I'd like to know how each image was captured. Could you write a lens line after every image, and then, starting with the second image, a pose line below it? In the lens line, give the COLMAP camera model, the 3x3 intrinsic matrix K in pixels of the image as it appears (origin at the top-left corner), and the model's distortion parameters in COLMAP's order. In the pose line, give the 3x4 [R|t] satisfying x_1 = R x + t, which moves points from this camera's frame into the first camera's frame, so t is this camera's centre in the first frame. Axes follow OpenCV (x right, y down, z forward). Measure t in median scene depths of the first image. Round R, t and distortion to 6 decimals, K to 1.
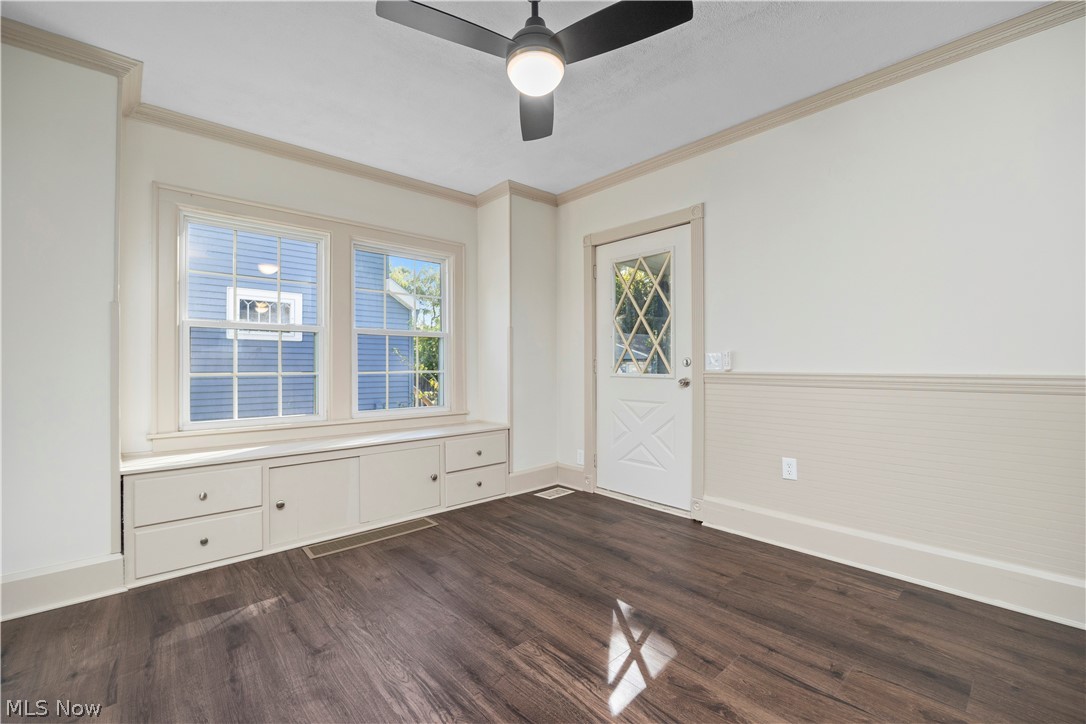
lens RADIAL K [[460.5, 0, 543.0], [0, 460.5, 362.0], [0, 0, 1]] dist [-0.010646, -0.000104]
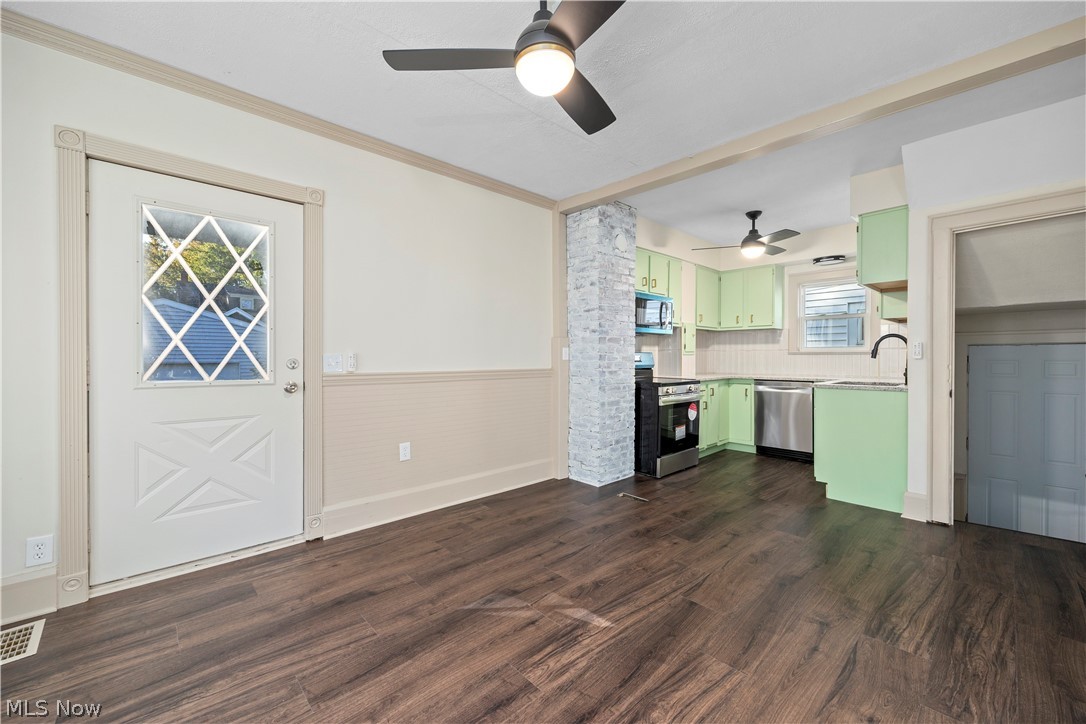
lens RADIAL K [[429.6, 0, 540.8], [0, 429.6, 358.9], [0, 0, 1]] dist [-0.001302, -0.000144]
pose [[-0.016498, -0.003524, 0.999858, -0.757651], [-0.005579, 0.999979, 0.003433, -0.022078], [-0.999848, -0.005521, -0.016518, 0.839585]]
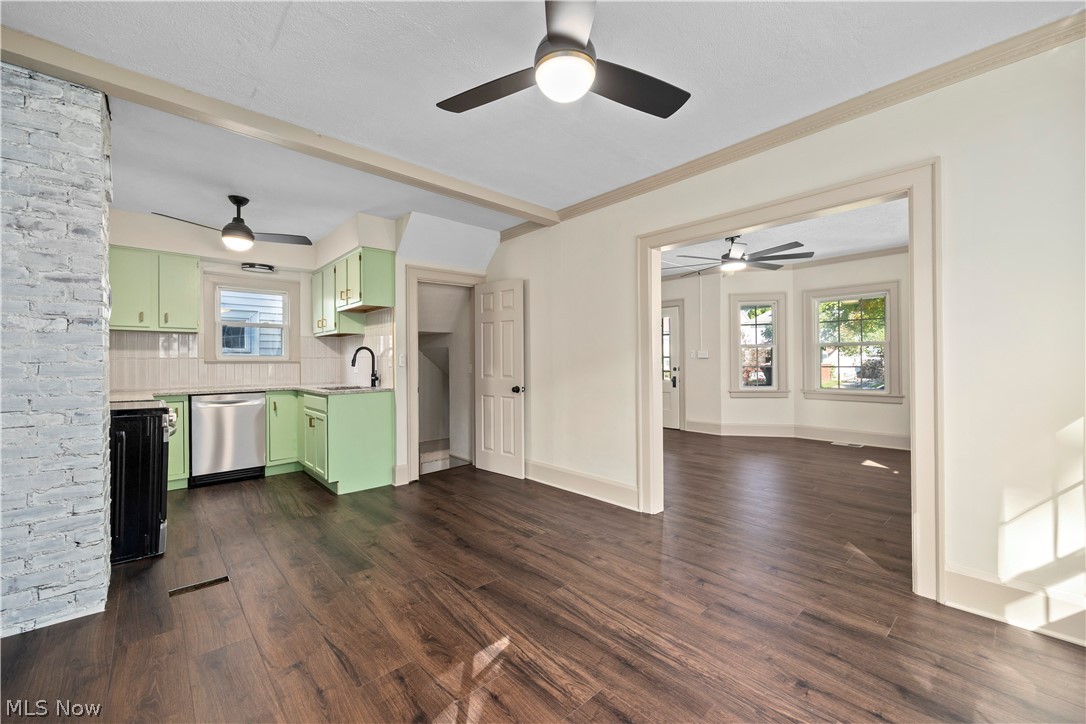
lens RADIAL K [[429.9, 0, 547.6], [0, 429.9, 359.3], [0, 0, 1]] dist [0.001800, -0.000243]
pose [[-0.999879, 0.009277, -0.012471, 0.032236], [0.009408, 0.999901, -0.010493, -0.030439], [0.012372, -0.010609, -0.999867, 1.554141]]
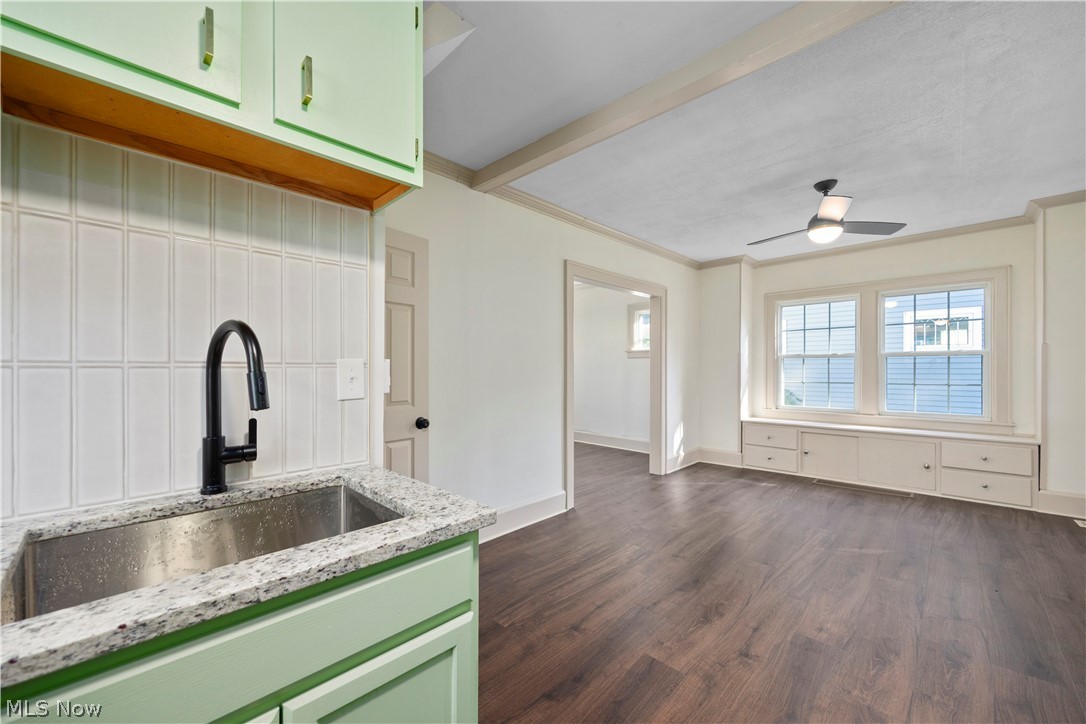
lens RADIAL K [[417.9, 0, 543.6], [0, 417.9, 368.6], [0, 0, 1]] dist [-0.000149, -0.000145]
pose [[0.061006, 0.002242, -0.998135, 1.377386], [0.010679, 0.999939, 0.002899, -0.065878], [0.998080, -0.010836, 0.060978, -0.240613]]
